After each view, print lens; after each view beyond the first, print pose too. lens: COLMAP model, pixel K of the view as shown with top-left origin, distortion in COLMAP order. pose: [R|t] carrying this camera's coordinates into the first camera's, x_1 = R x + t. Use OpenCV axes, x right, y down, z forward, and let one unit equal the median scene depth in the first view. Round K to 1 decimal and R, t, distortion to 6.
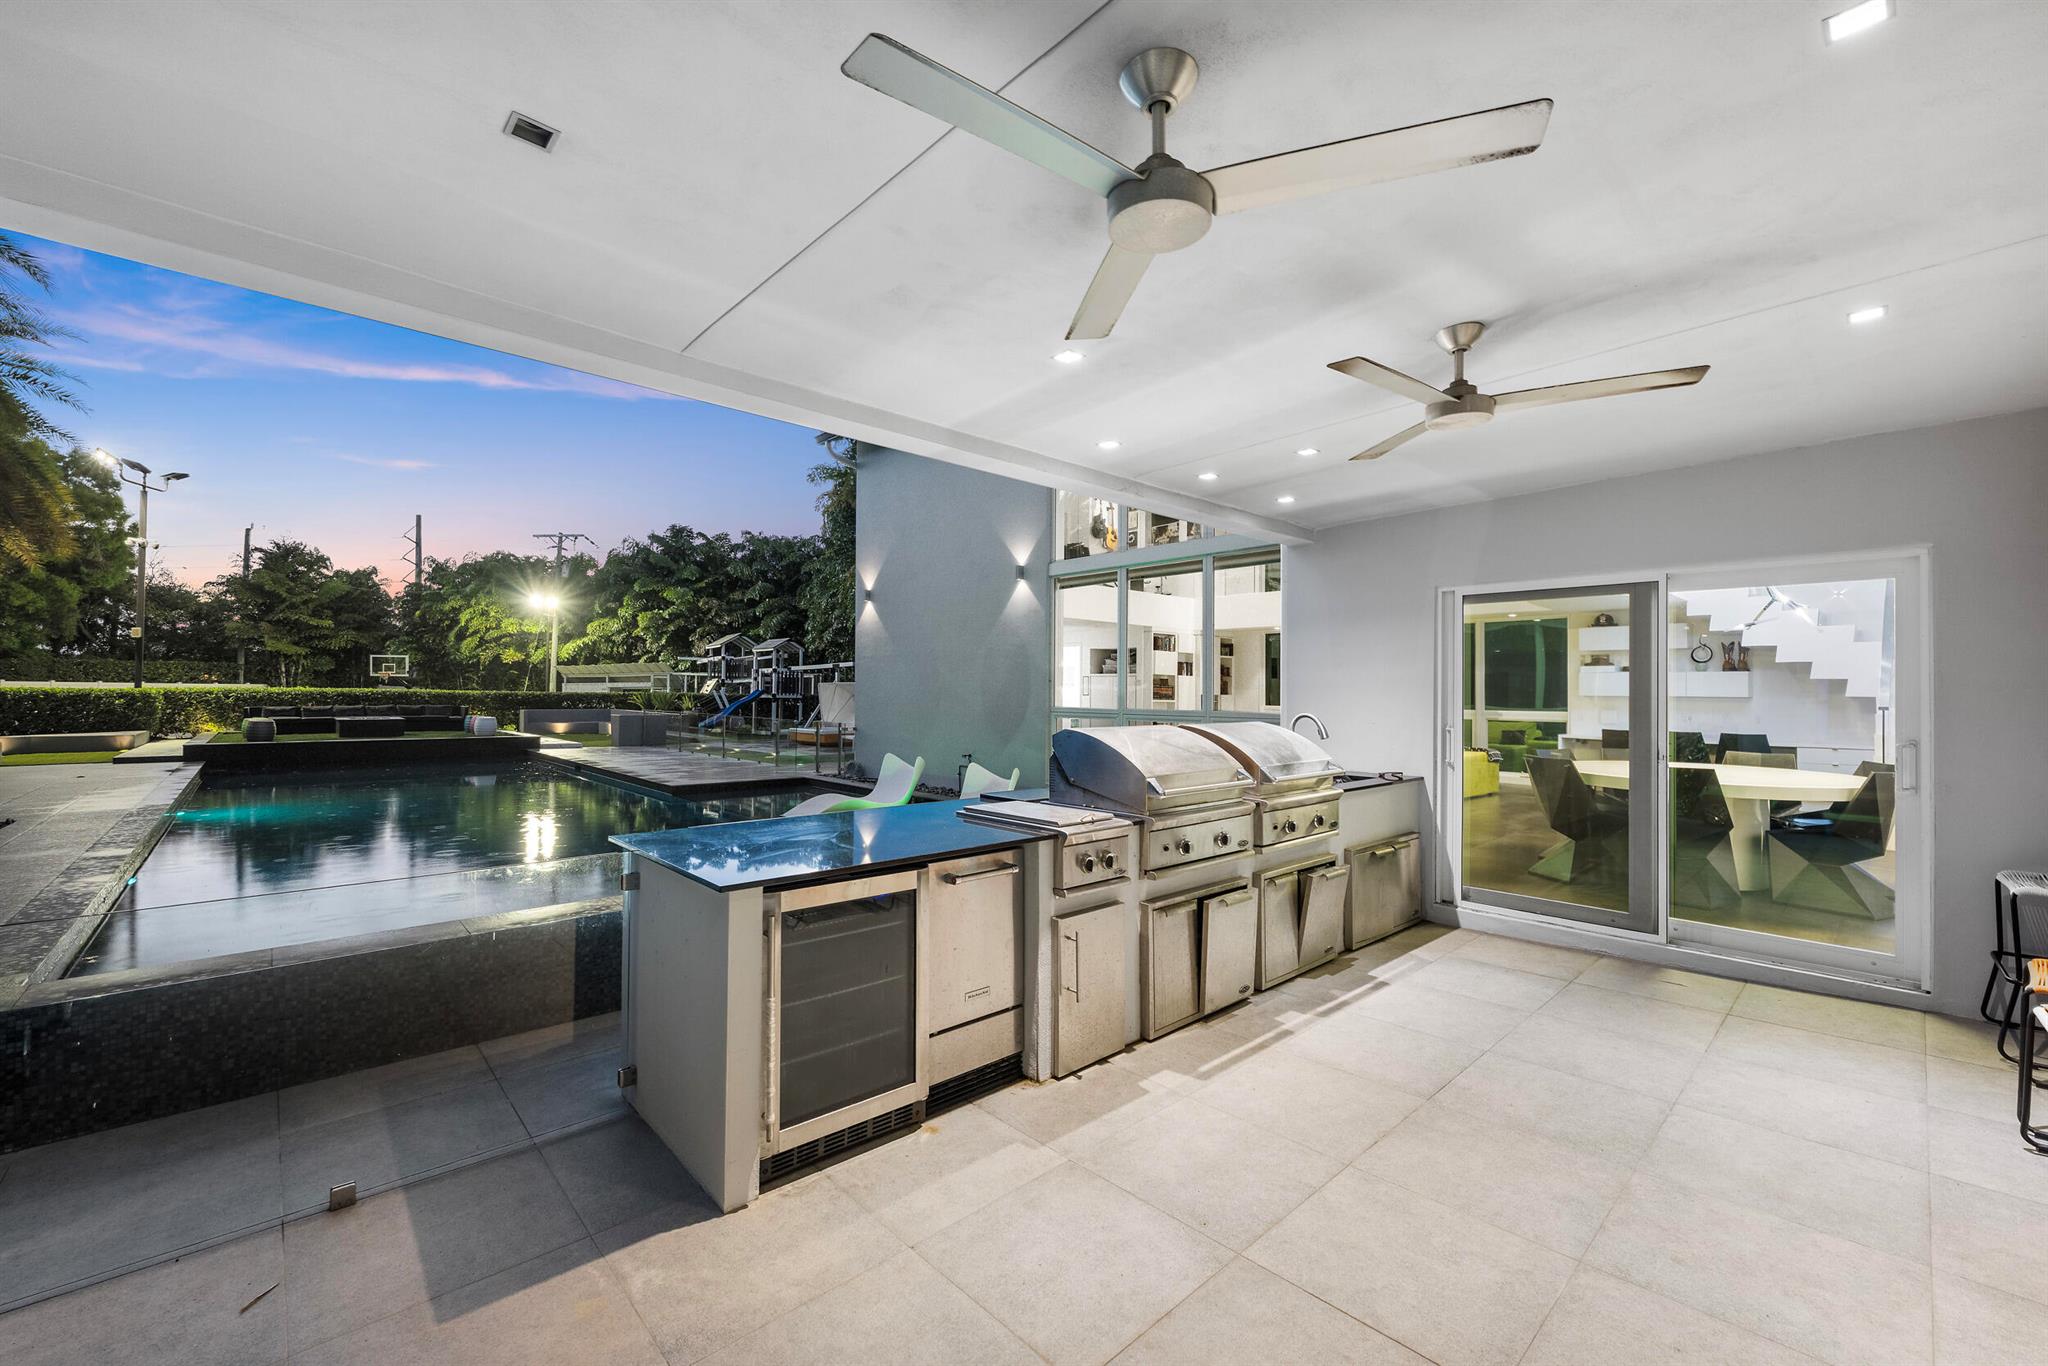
lens RADIAL K [[820.6, 0, 1024.0], [0, 820.6, 683.0], [0, 0, 1]] dist [-0.000937, 0.000077]
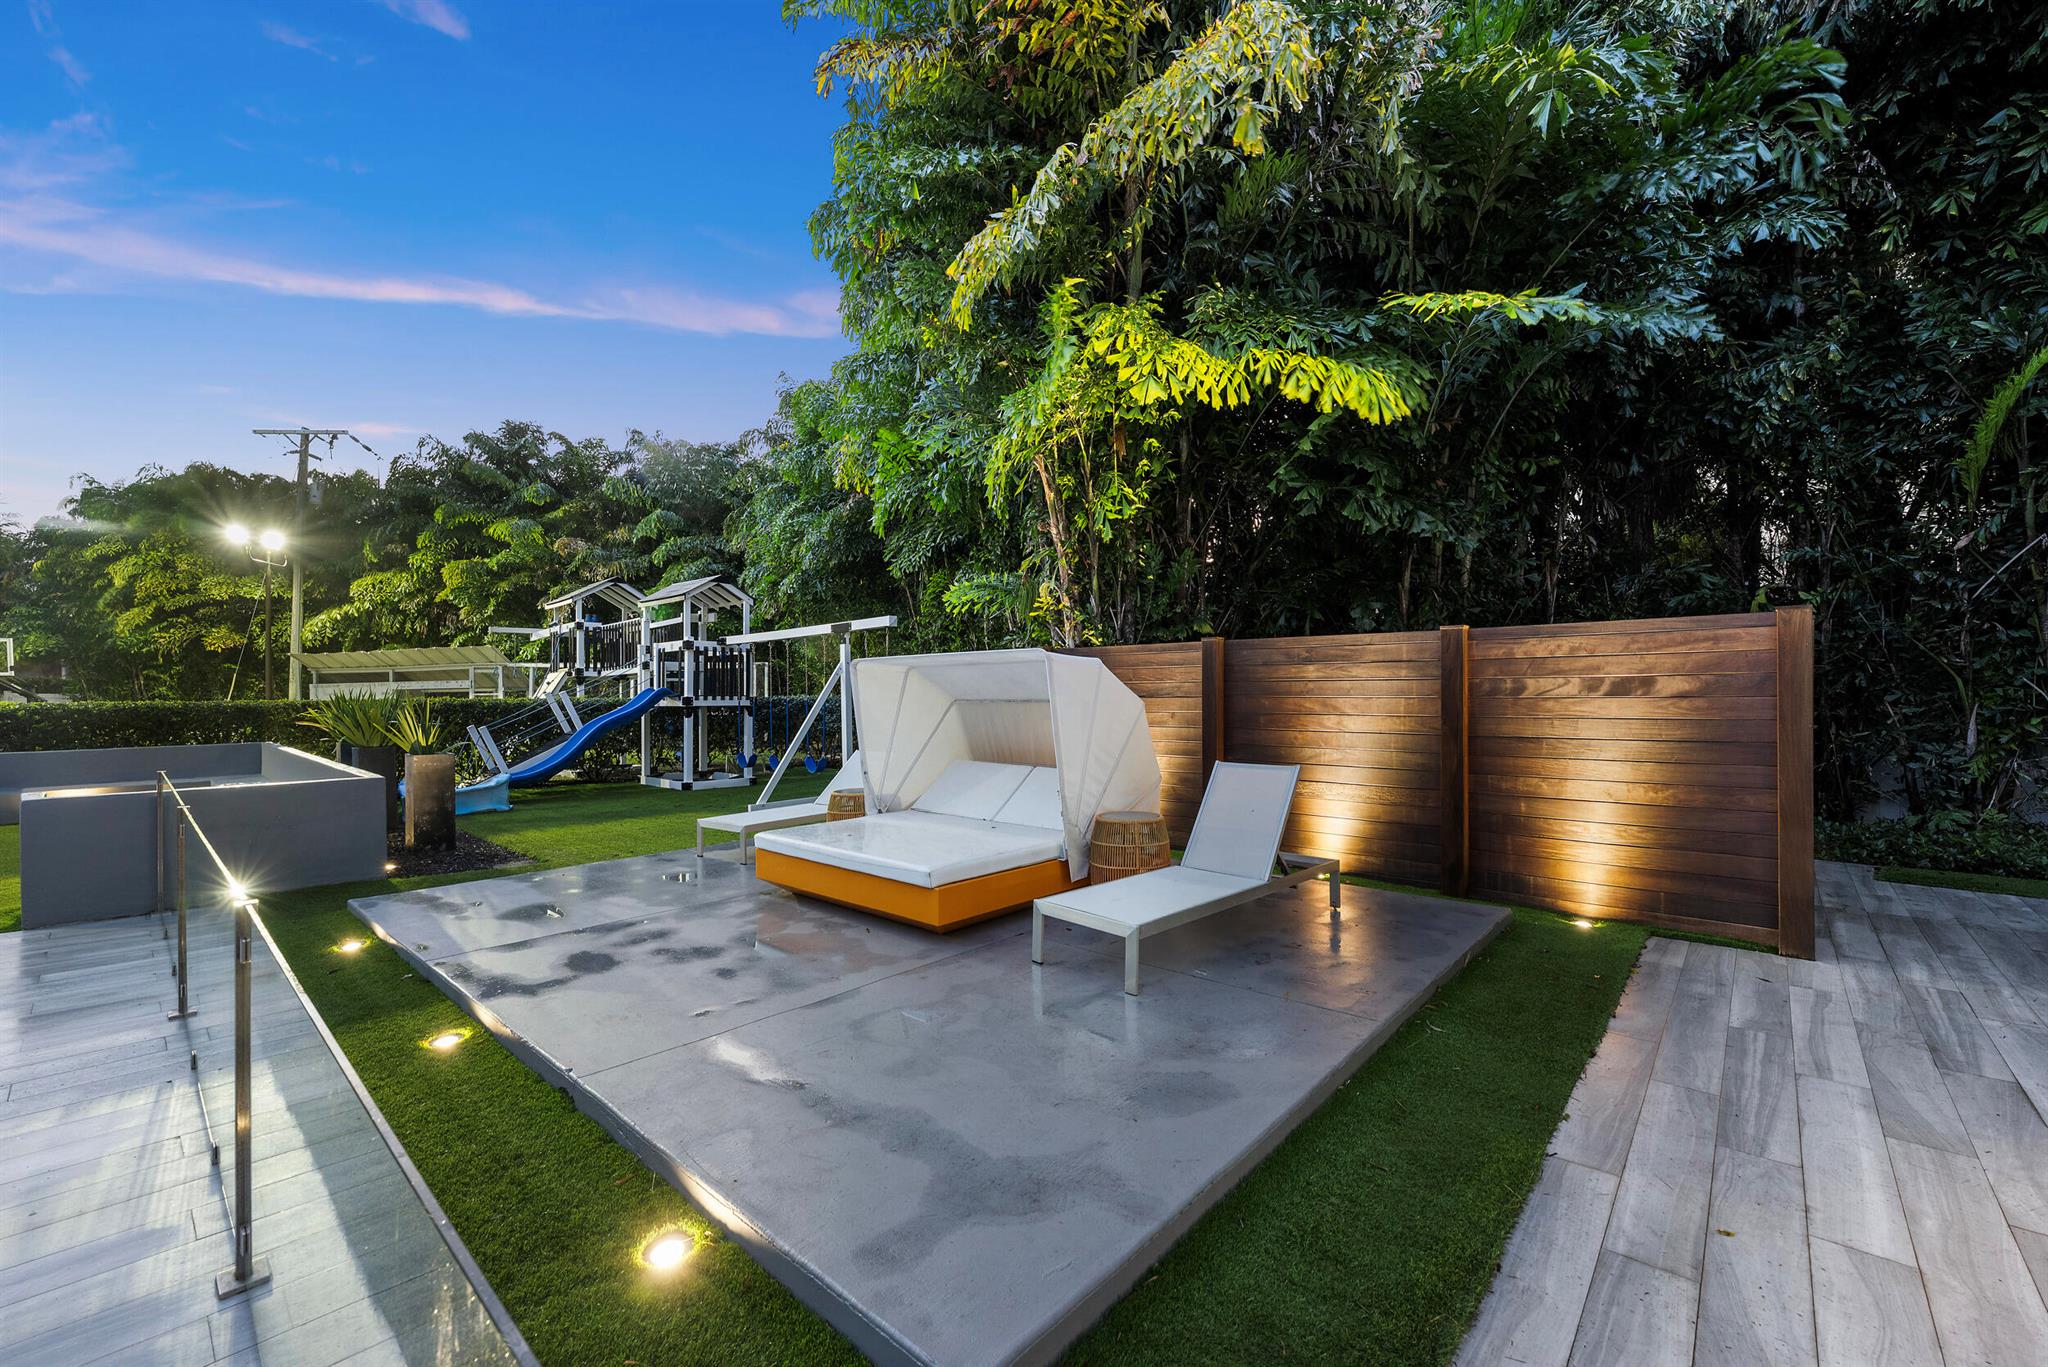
lens RADIAL K [[812.5, 0, 1024.0], [0, 812.5, 683.5], [0, 0, 1]] dist [0.001974, 0.000158]
pose [[0.994947, -0.014921, 0.099289, -0.114517], [0.014289, 0.999873, 0.007066, 0.003291], [-0.099382, -0.005612, 0.995034, 0.372383]]
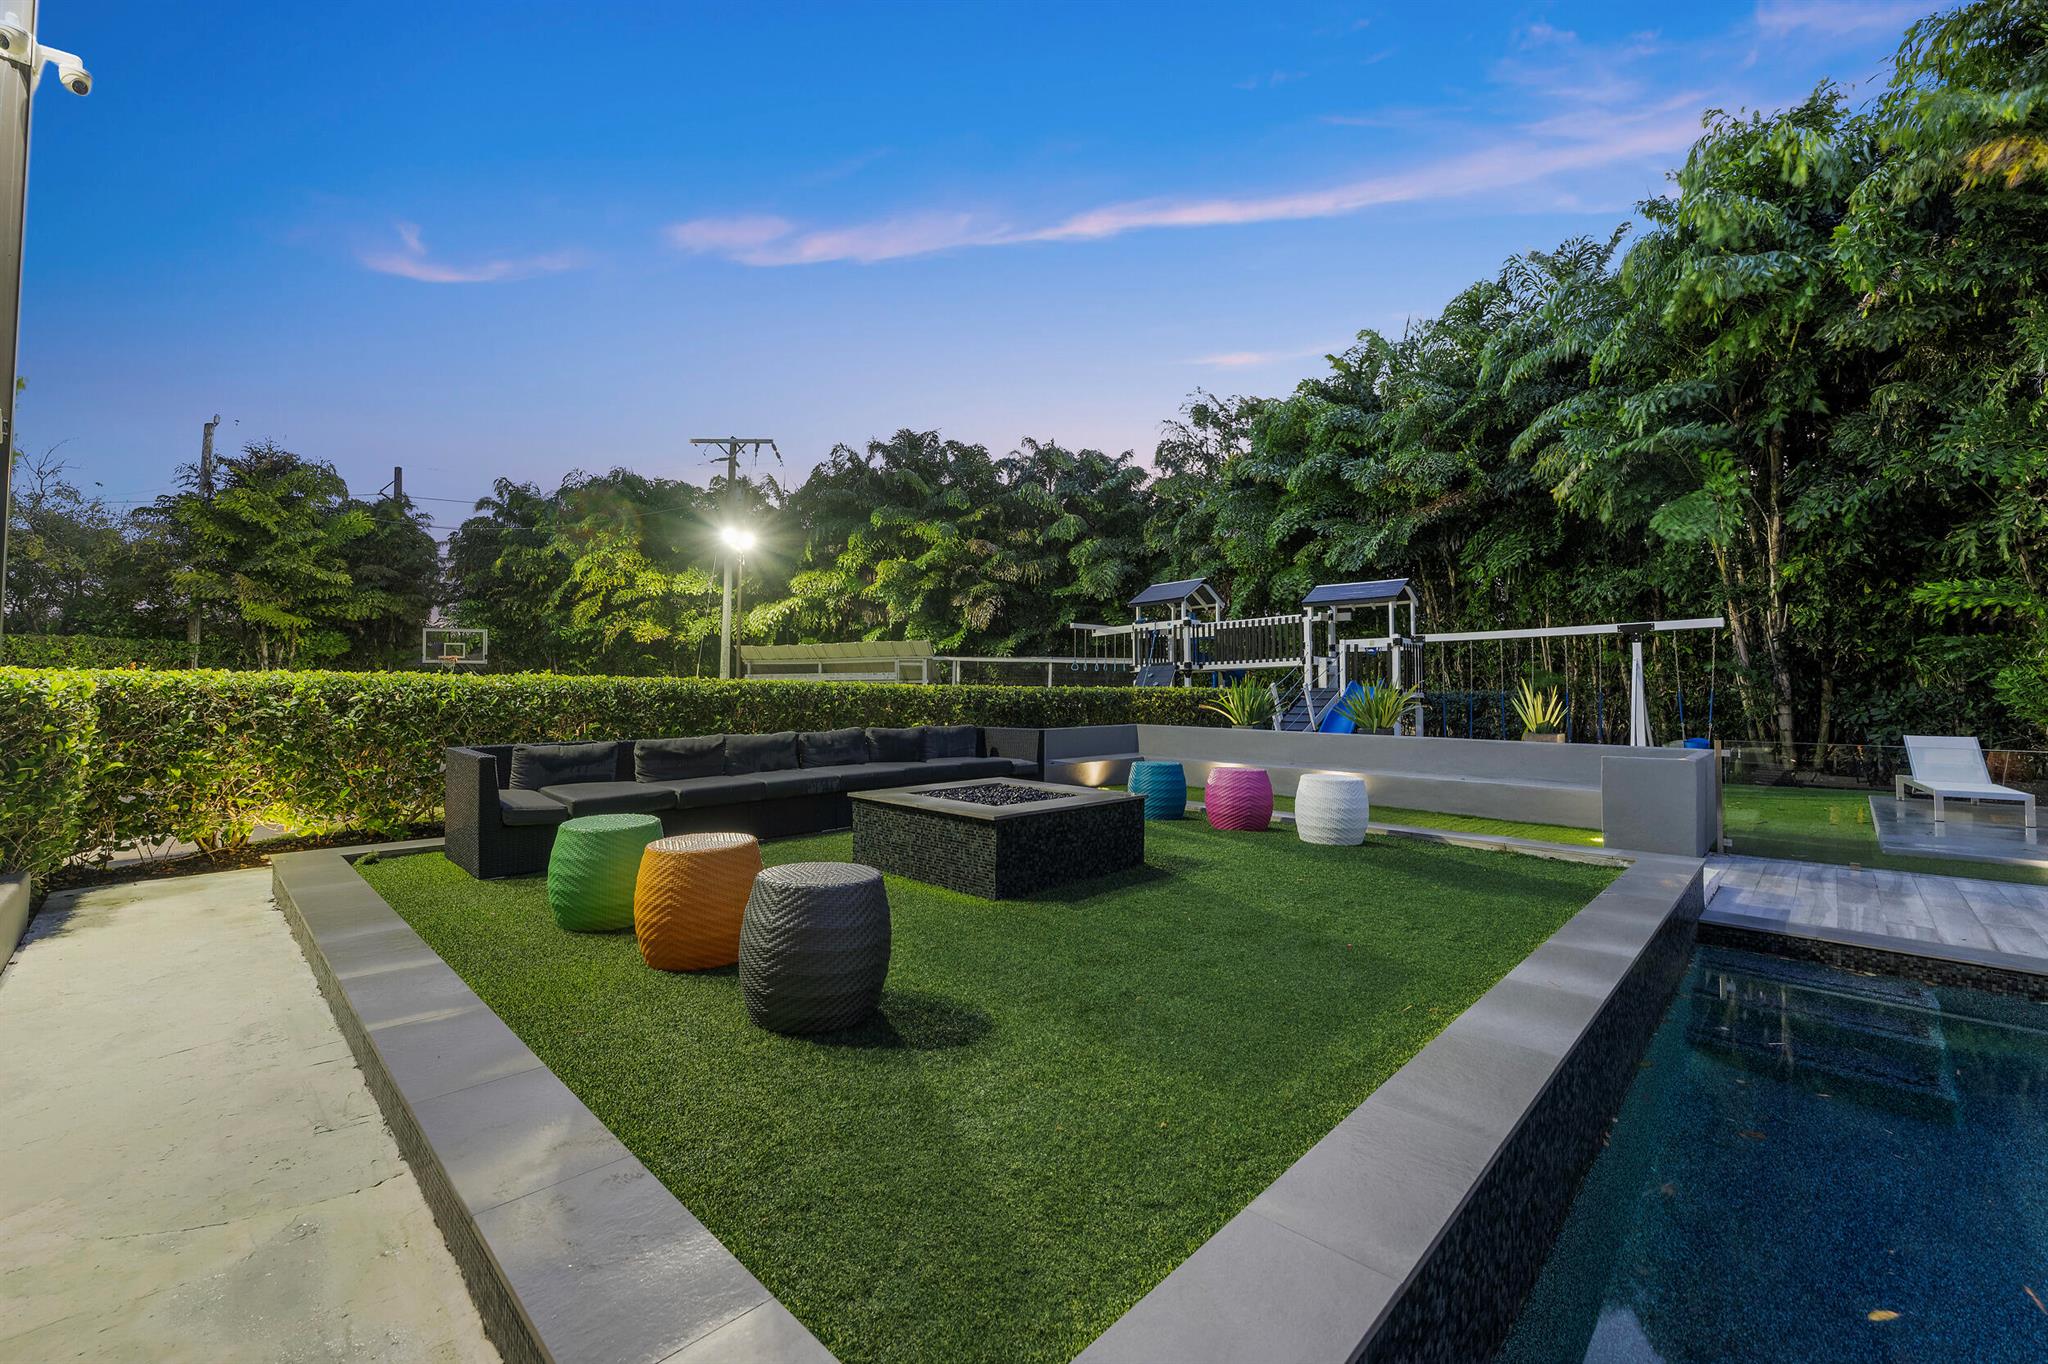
lens RADIAL K [[827.8, 0, 1033.6], [0, 827.8, 664.2], [0, 0, 1]] dist [0.000454, -0.000355]
pose [[0.998035, -0.001237, 0.062650, -0.379633], [0.002307, 0.999853, -0.017019, 0.004011], [-0.062620, 0.017130, 0.997890, 0.355460]]
